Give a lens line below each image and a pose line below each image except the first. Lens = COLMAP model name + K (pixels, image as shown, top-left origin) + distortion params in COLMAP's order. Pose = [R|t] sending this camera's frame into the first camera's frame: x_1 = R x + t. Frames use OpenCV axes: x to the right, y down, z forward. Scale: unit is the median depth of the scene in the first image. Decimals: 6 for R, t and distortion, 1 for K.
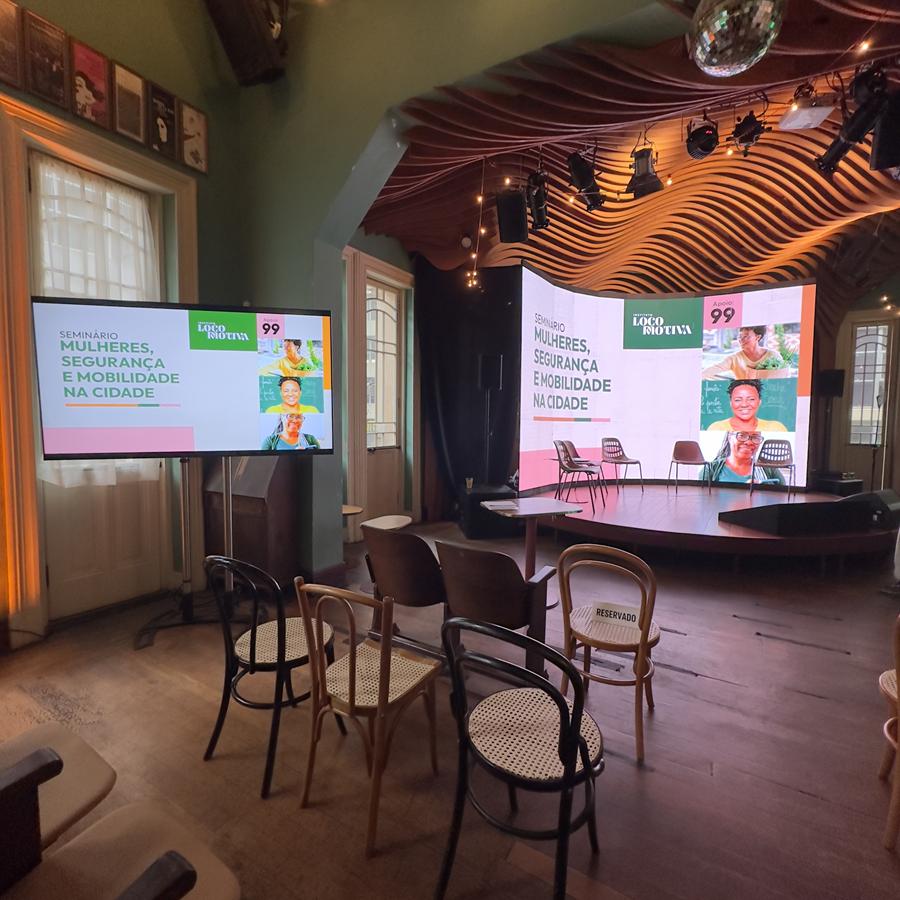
lens RADIAL K [[487.2, 0, 448.6], [0, 487.2, 449.6], [0, 0, 1]] dist [0.001127, 0.000238]
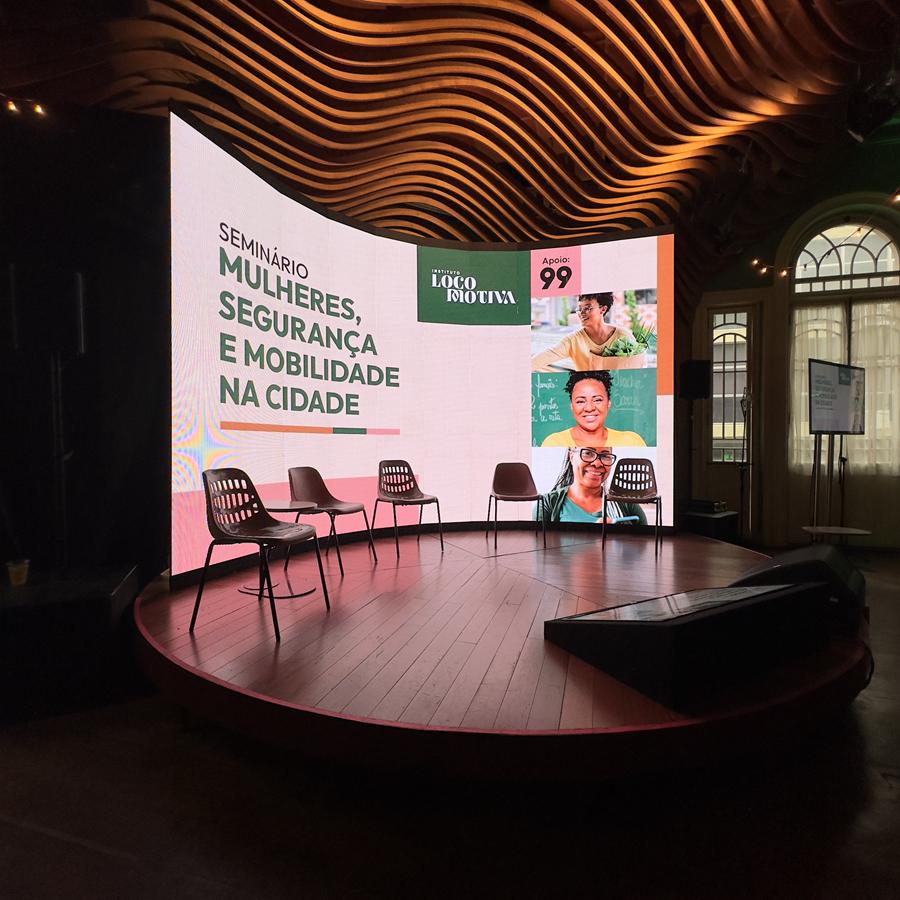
lens RADIAL K [[487.2, 0, 451.7], [0, 487.2, 449.6], [0, 0, 1]] dist [0.001127, 0.000238]
pose [[0.966070, -0.012328, 0.257984, 0.244843], [0.025096, 0.998614, -0.046255, -0.007559], [-0.257057, 0.051160, 0.965041, 0.395490]]
